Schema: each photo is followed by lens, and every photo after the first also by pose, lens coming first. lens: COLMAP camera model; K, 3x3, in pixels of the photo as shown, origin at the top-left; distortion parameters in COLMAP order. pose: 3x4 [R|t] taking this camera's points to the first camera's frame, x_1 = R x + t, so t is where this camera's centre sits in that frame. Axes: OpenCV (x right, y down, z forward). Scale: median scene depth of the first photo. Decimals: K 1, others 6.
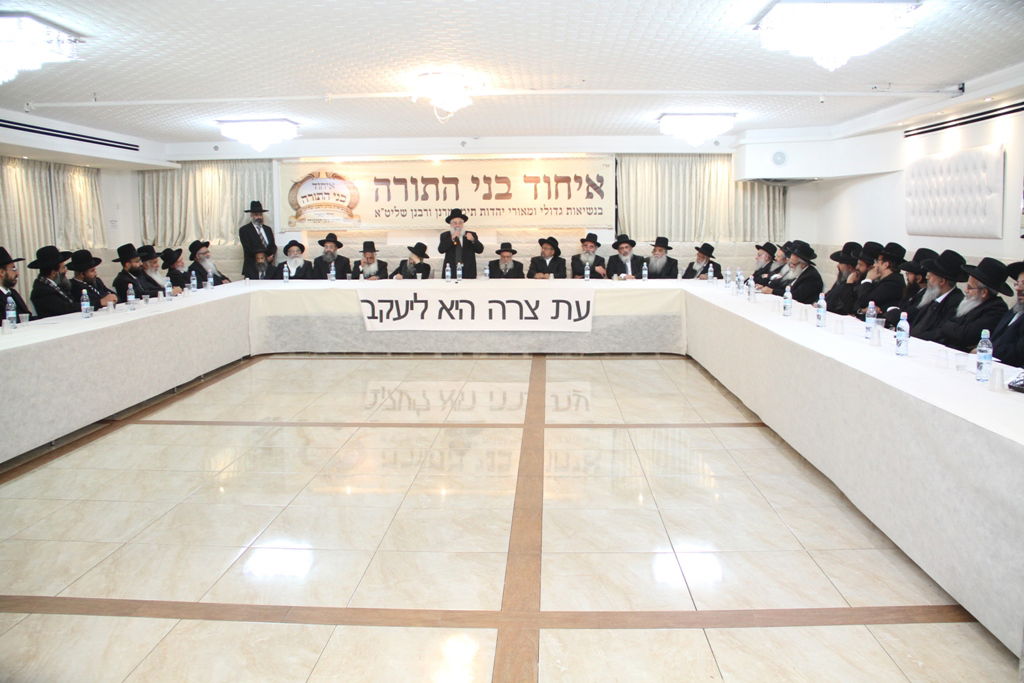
lens RADIAL K [[840.9, 0, 520.9], [0, 840.9, 358.8], [0, 0, 1]] dist [-0.179266, 0.144620]
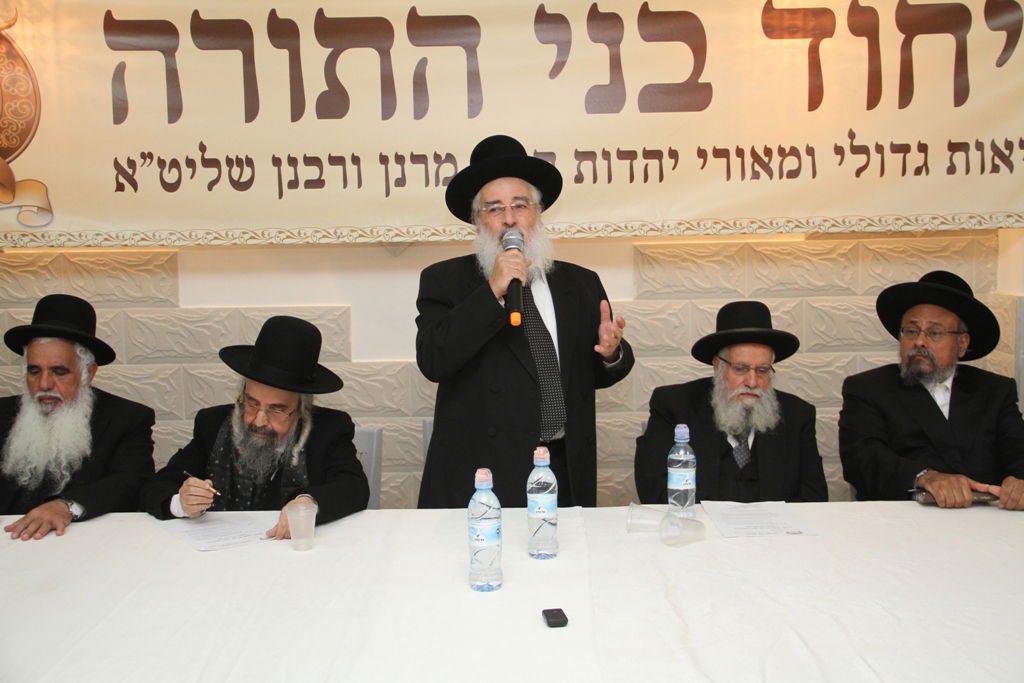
lens RADIAL K [[1162.8, 0, 515.5], [0, 1162.8, 345.0], [0, 0, 1]] dist [-0.052115, 0.322036]
pose [[0.999005, -0.017183, 0.041162, -0.079877], [0.019671, 0.997955, -0.060824, -0.107875], [-0.040033, 0.061573, 0.997299, 0.688739]]
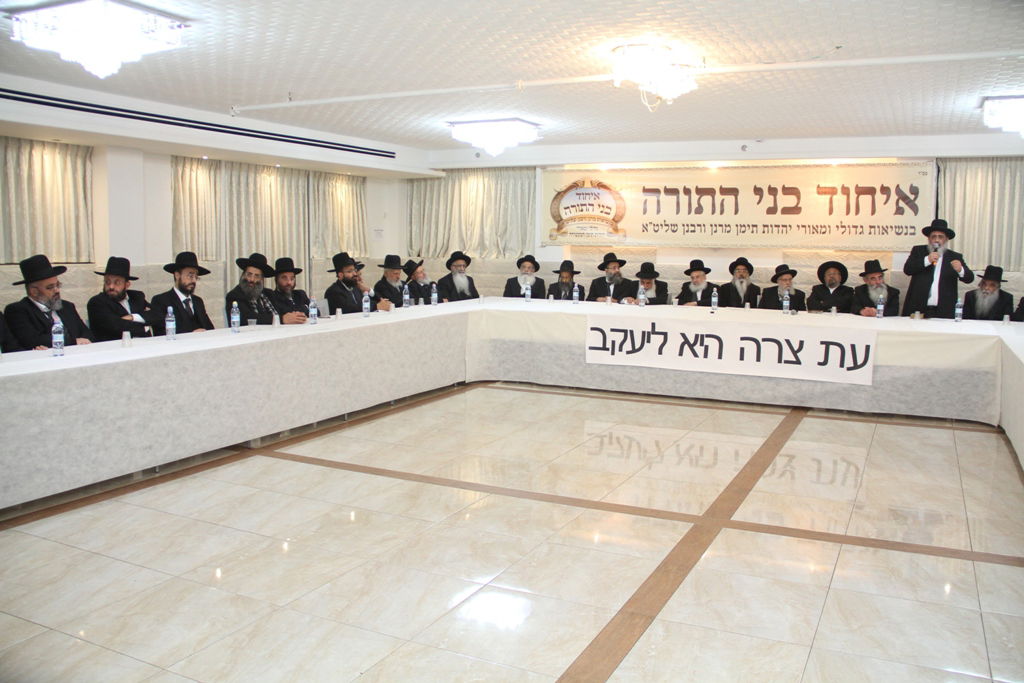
lens RADIAL K [[848.6, 0, 528.5], [0, 848.6, 346.0], [0, 0, 1]] dist [-0.174430, 0.133694]
pose [[0.915507, 0.061347, -0.397596, 0.077391], [-0.076305, 0.996844, -0.021894, -0.022053], [0.394999, 0.050383, 0.917299, 0.144256]]
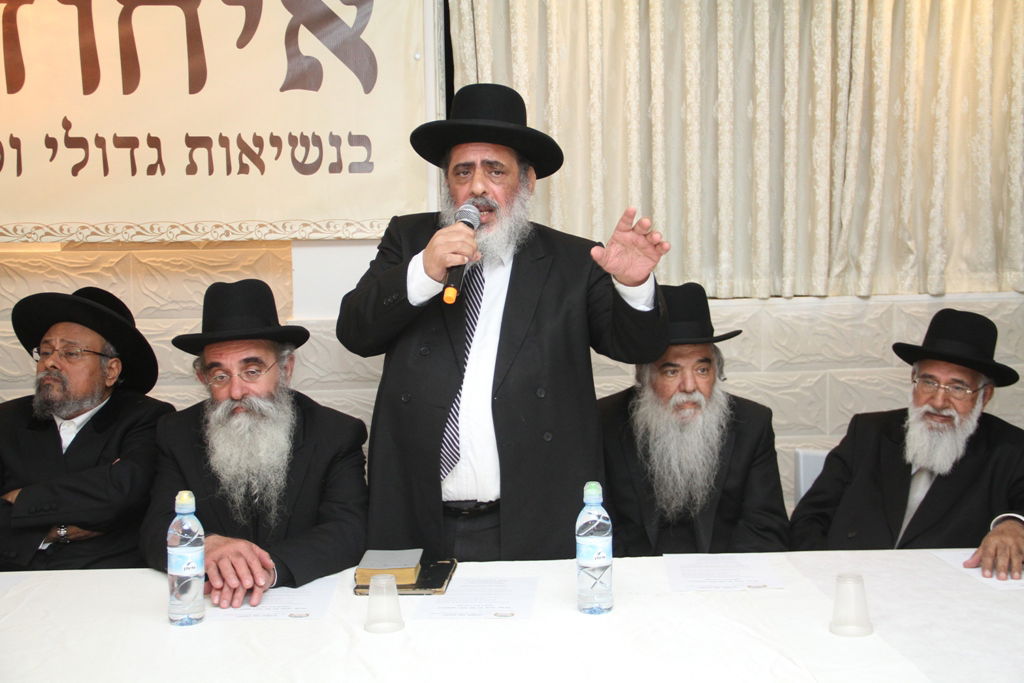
lens RADIAL K [[1381.9, 0, 516.2], [0, 1381.9, 340.8], [0, 0, 1]] dist [-0.010515, 0.604154]
pose [[0.994477, -0.016577, 0.103641, 0.097362], [0.024449, 0.996872, -0.075153, -0.107987], [-0.102071, 0.077272, 0.991771, 0.679732]]
